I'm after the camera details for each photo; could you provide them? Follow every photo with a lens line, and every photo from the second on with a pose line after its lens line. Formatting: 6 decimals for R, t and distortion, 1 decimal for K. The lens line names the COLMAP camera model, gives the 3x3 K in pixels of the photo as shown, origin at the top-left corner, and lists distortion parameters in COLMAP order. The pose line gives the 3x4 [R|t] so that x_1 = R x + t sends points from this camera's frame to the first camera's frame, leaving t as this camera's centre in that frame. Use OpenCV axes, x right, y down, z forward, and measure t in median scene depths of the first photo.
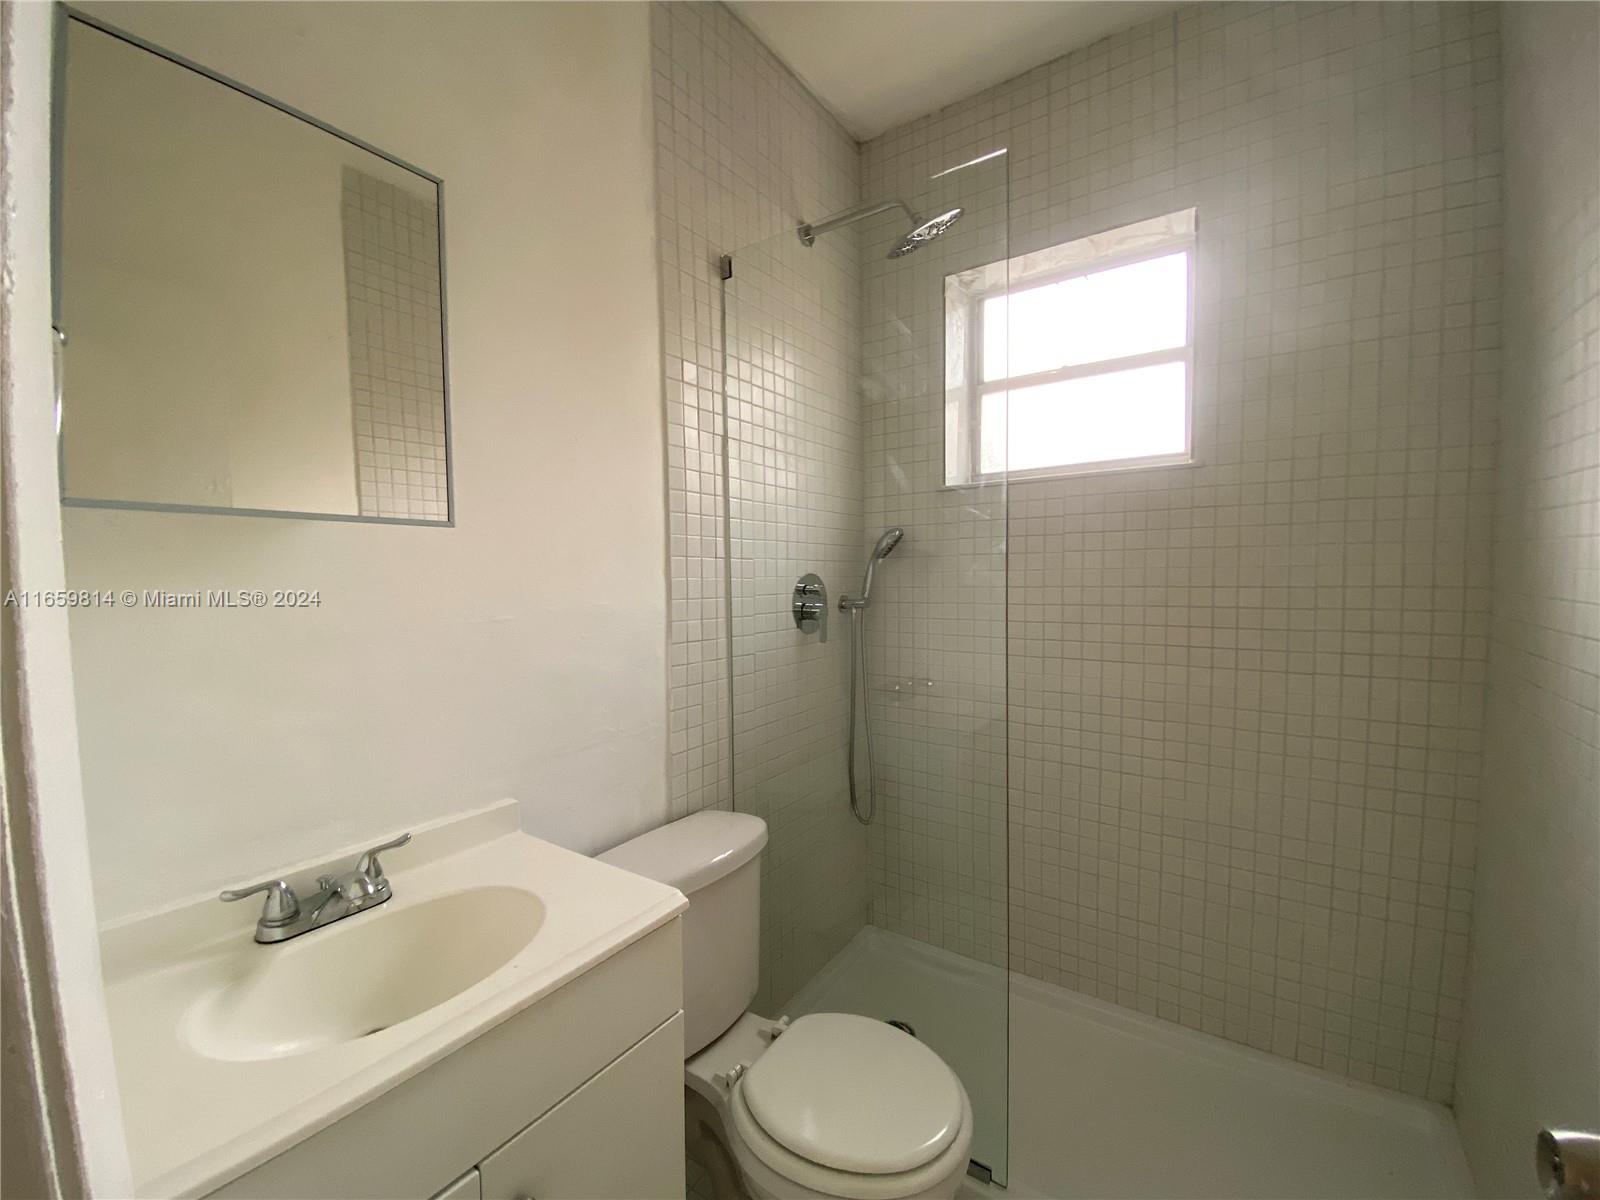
lens RADIAL K [[628.9, 0, 800.0], [0, 628.9, 600.0], [0, 0, 1]] dist [0.043172, -0.028554]
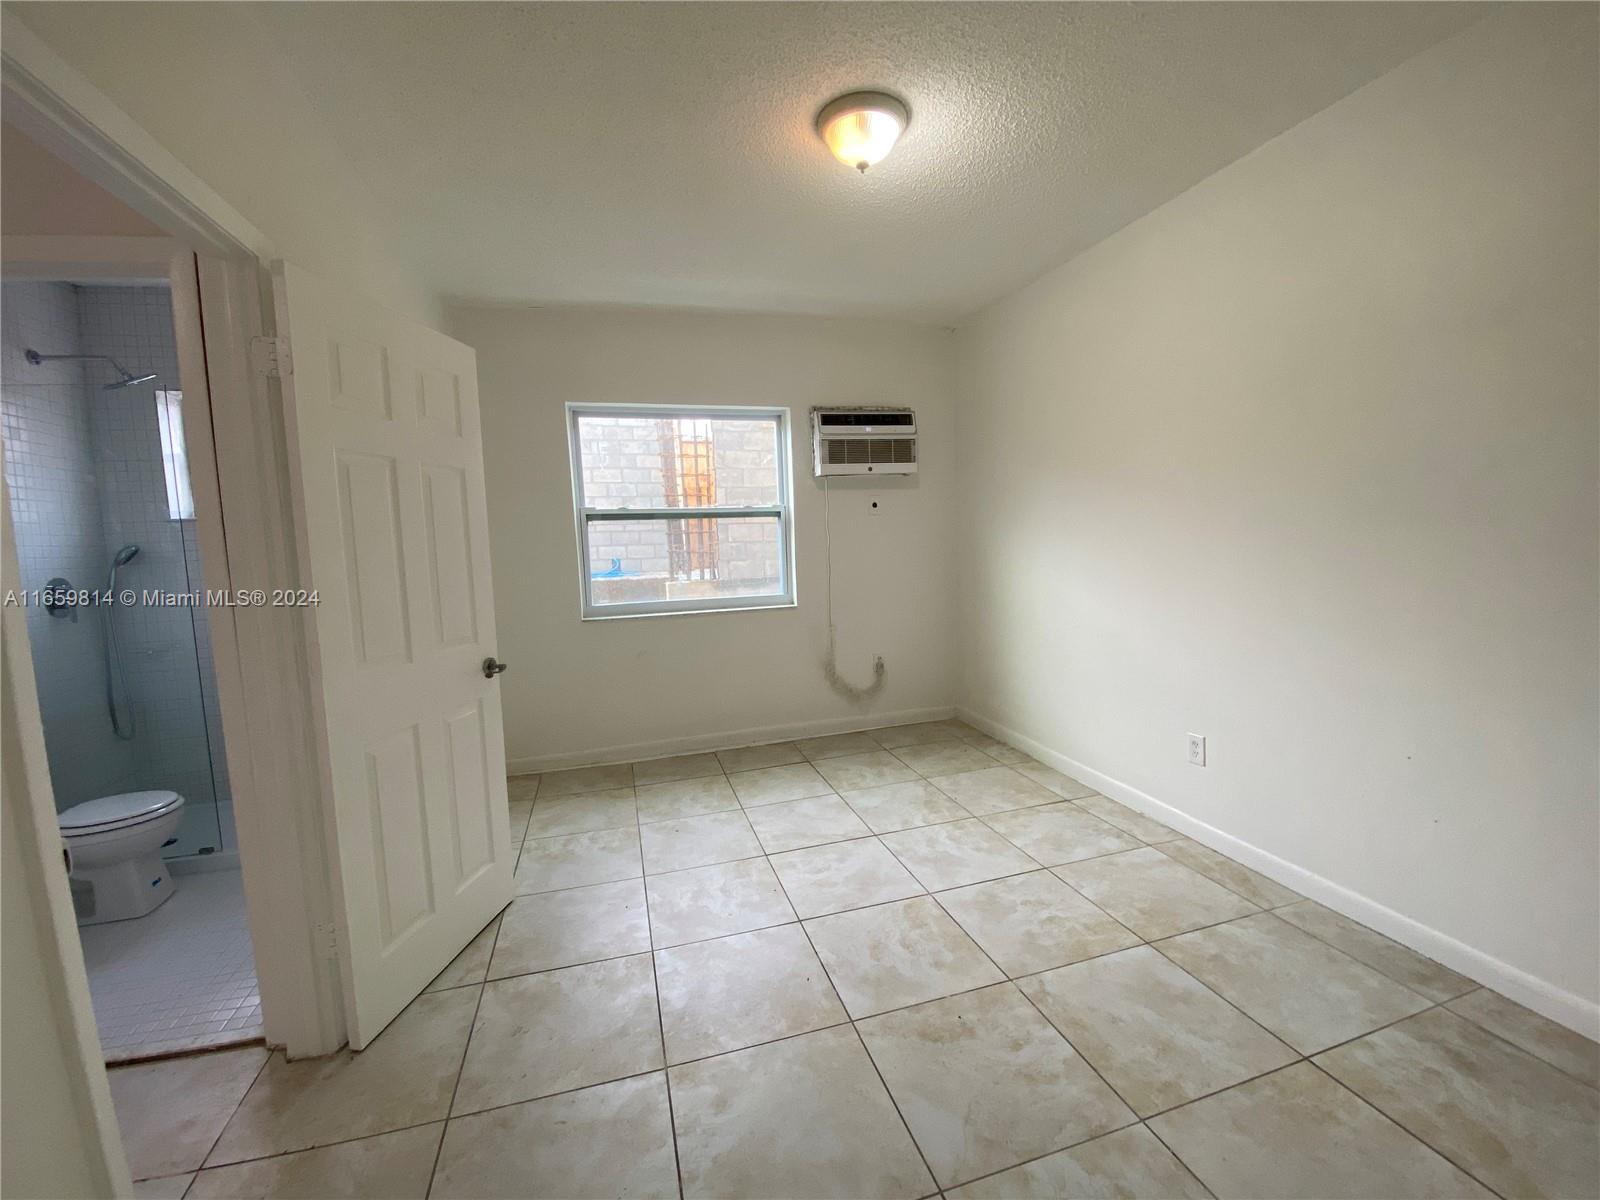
lens RADIAL K [[650.4, 0, 800.0], [0, 650.4, 600.0], [0, 0, 1]] dist [0.023744, -0.020443]
pose [[0.630346, -0.081413, 0.772034, -0.068309], [0.061336, 0.996600, 0.055015, 0.036353], [-0.773888, 0.012675, 0.633196, -1.437588]]
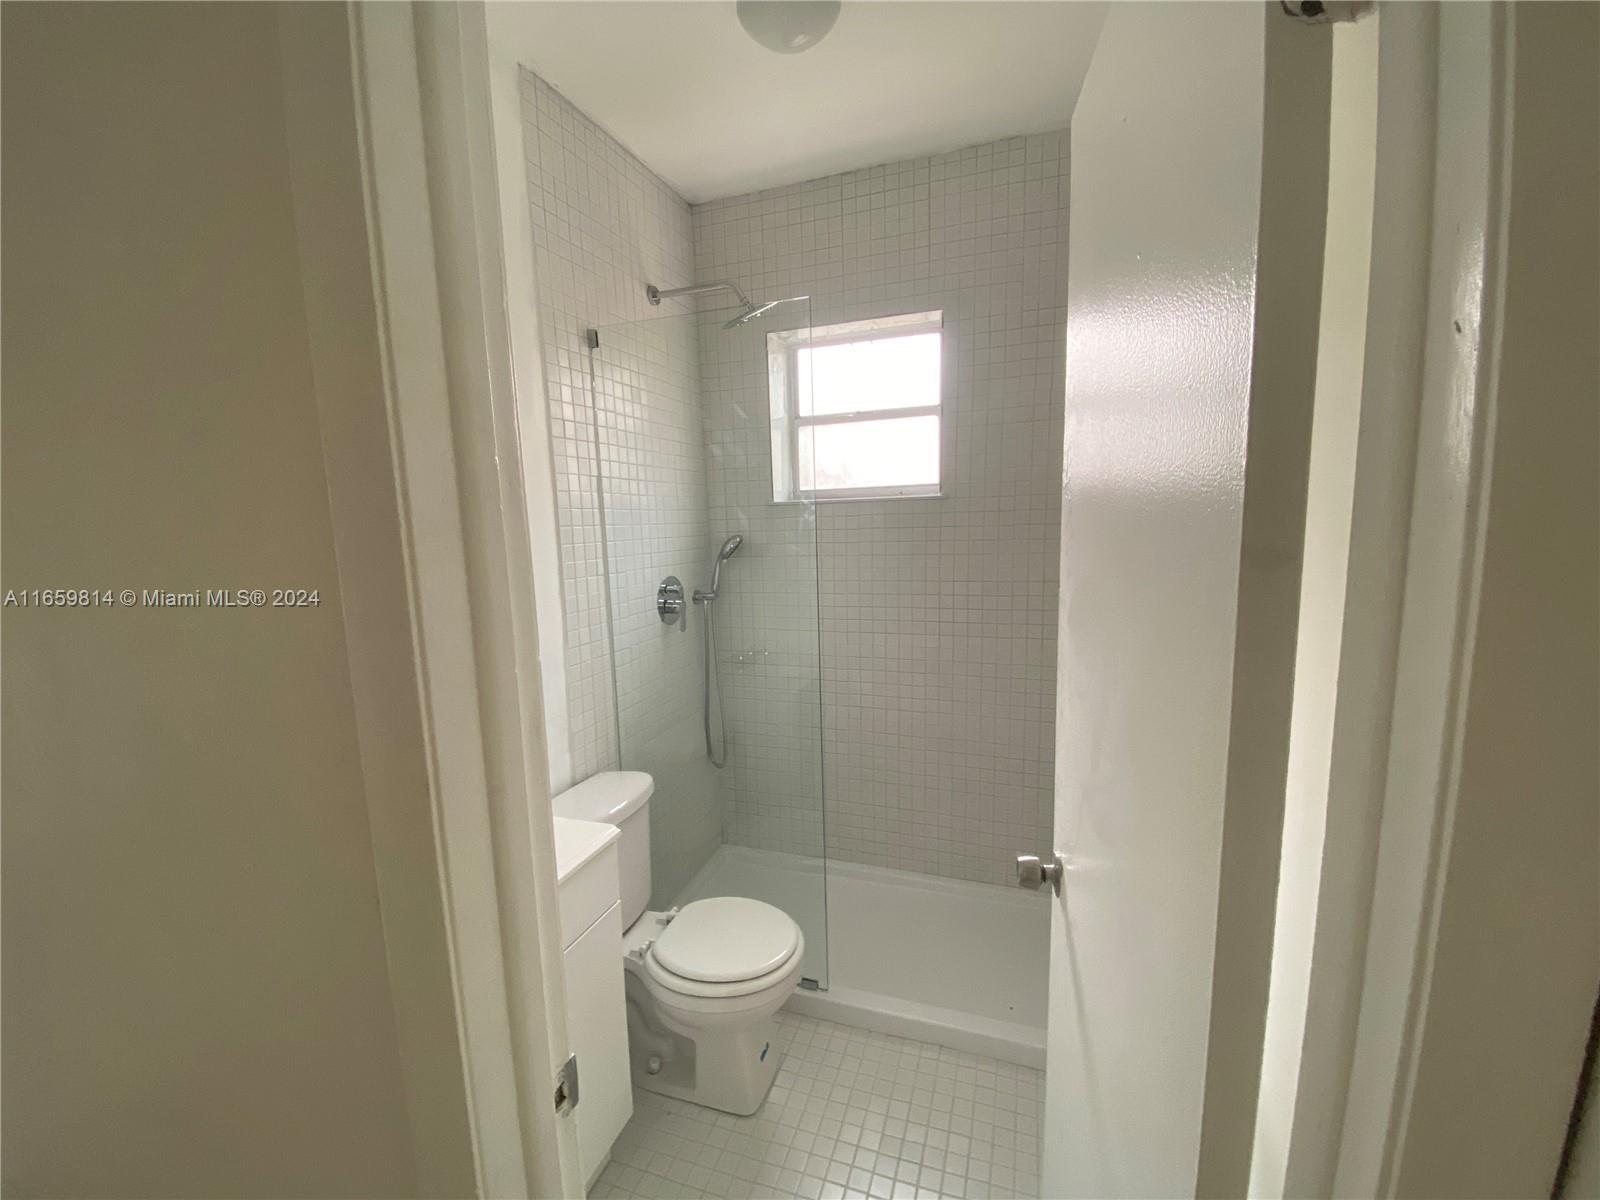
lens RADIAL K [[628.9, 0, 800.0], [0, 628.9, 600.0], [0, 0, 1]] dist [0.043172, -0.028554]
pose [[0.963314, -0.050306, 0.263621, -0.069815], [0.027983, 0.995748, 0.087762, -0.103008], [-0.266915, -0.077165, 0.960626, -0.275682]]
